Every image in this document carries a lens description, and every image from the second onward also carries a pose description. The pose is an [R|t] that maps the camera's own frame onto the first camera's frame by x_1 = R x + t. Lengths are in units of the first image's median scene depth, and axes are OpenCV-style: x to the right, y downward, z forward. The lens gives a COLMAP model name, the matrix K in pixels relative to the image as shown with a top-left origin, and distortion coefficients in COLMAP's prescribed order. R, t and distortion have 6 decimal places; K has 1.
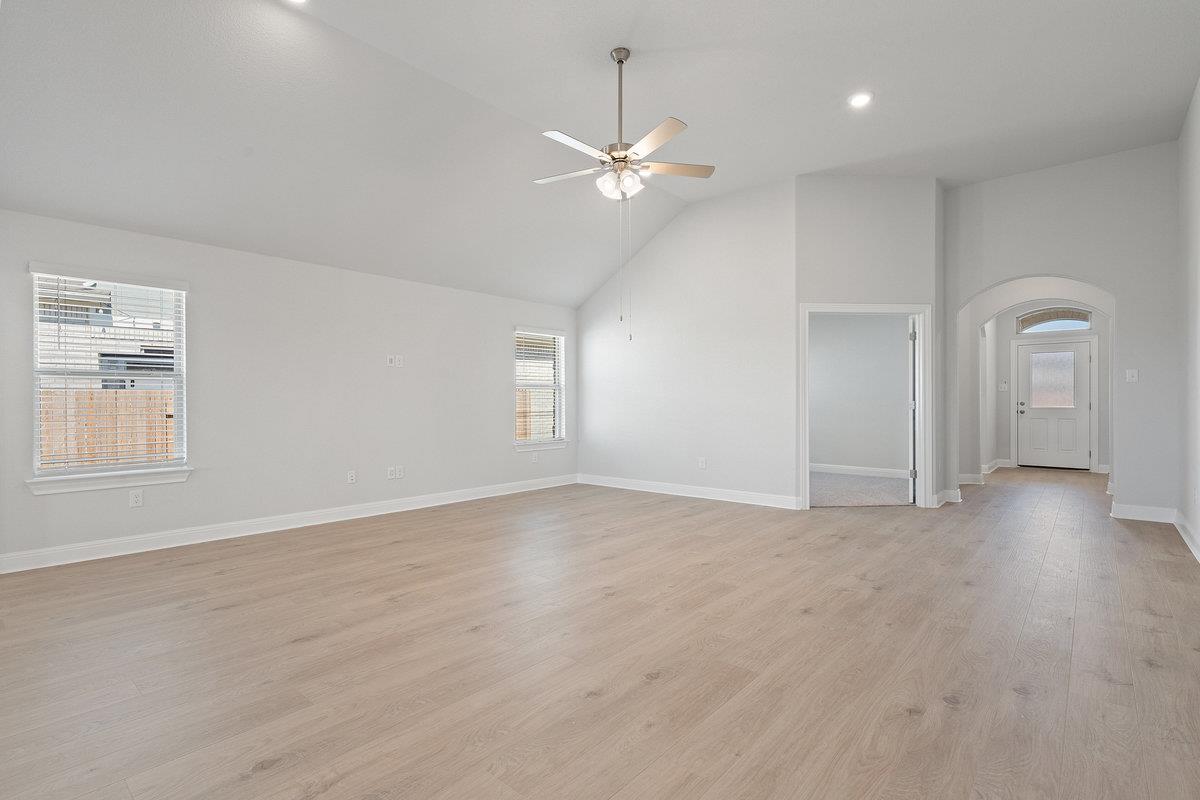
lens RADIAL K [[559.1, 0, 588.1], [0, 559.1, 404.5], [0, 0, 1]] dist [0.000999, -0.002082]
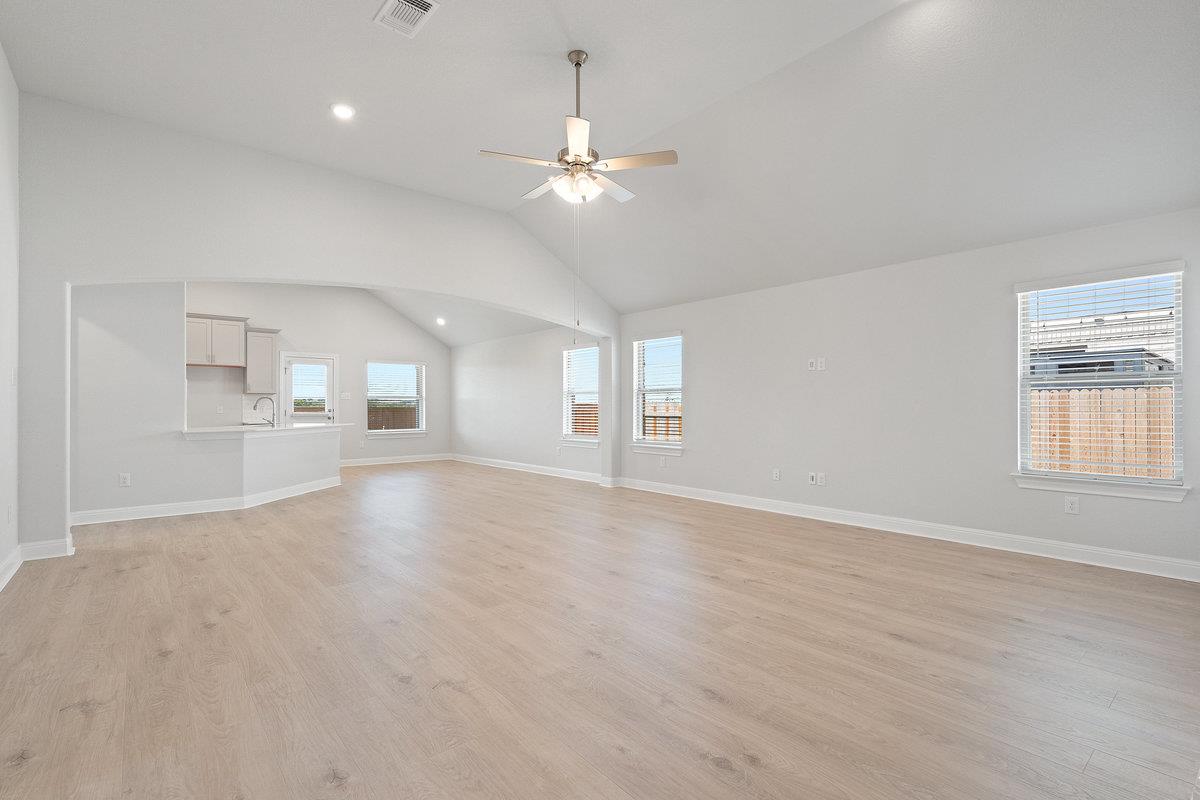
lens RADIAL K [[559.1, 0, 588.3], [0, 559.1, 400.4], [0, 0, 1]] dist [0.000999, -0.002082]
pose [[-0.155480, -0.010217, -0.987786, 0.897396], [-0.002938, 0.999947, -0.009881, -0.003905], [0.987835, 0.001366, -0.155501, 1.025639]]
